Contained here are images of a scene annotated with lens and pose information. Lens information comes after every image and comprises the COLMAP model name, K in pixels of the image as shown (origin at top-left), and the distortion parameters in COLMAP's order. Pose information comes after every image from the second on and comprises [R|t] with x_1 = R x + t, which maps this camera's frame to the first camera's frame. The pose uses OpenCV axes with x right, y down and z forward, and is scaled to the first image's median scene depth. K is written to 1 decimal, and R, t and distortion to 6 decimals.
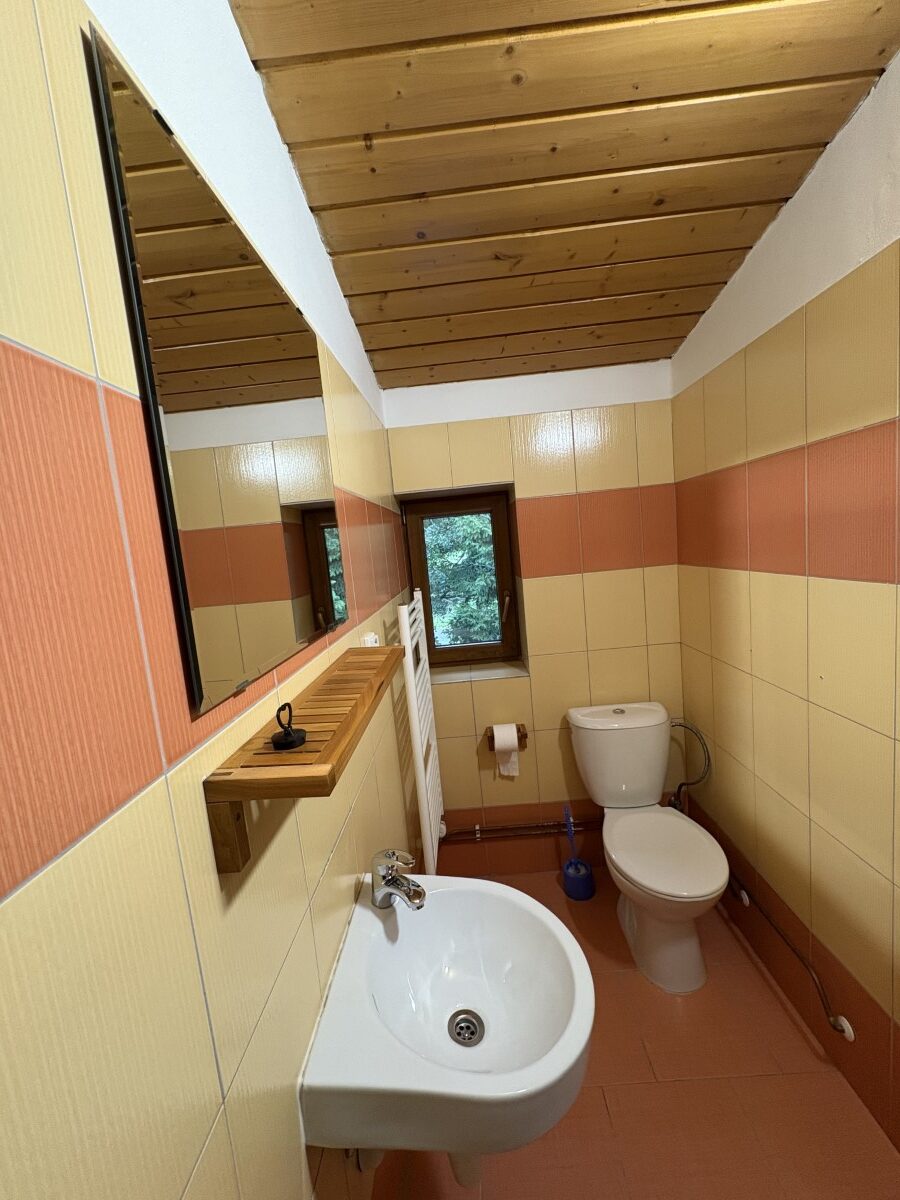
lens RADIAL K [[476.9, 0, 447.4], [0, 476.9, 600.4], [0, 0, 1]] dist [-0.000871, 0.000796]
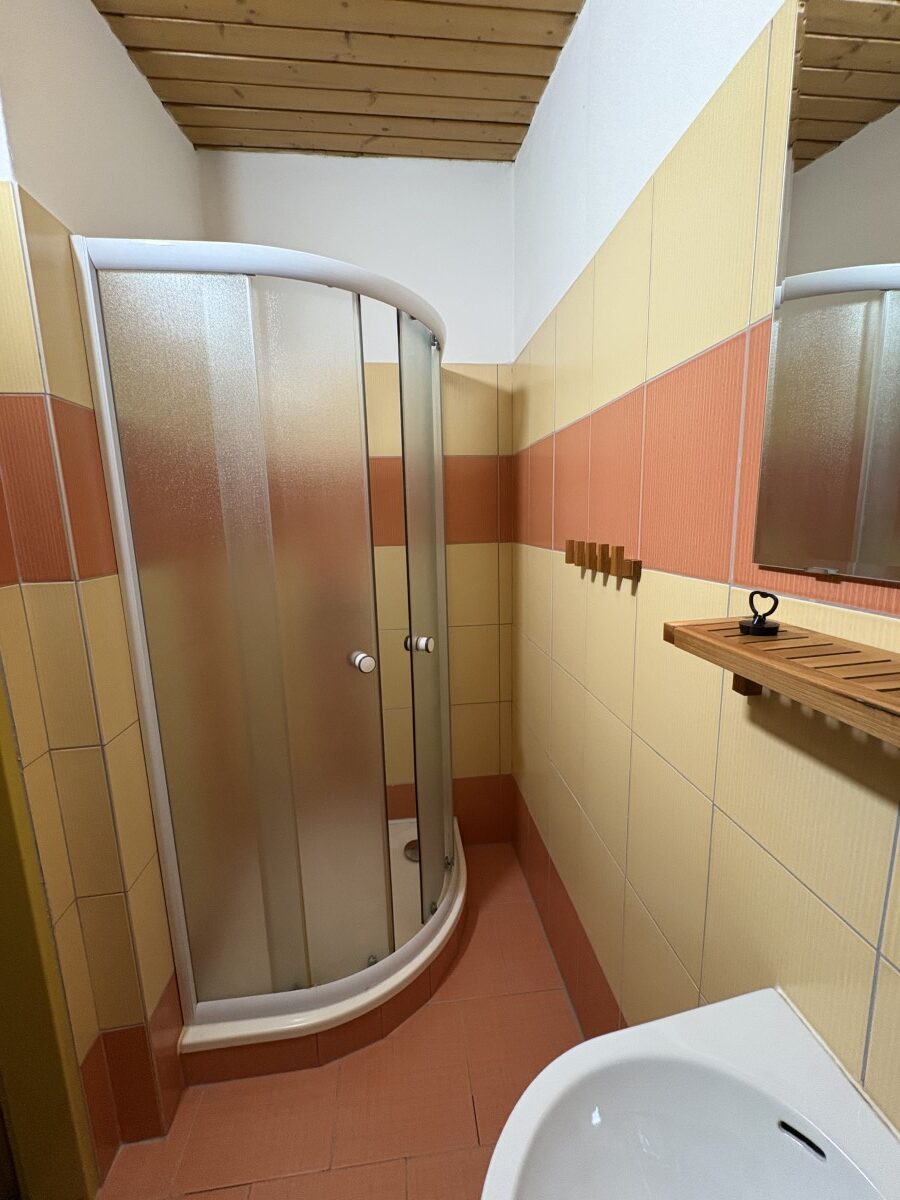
lens RADIAL K [[476.9, 0, 451.0], [0, 476.9, 599.1], [0, 0, 1]] dist [-0.000871, 0.000796]
pose [[-0.981719, 0.139641, -0.129334, 0.566127], [0.096914, 0.951567, 0.291769, -0.153932], [0.163813, 0.273901, -0.947704, 2.538517]]
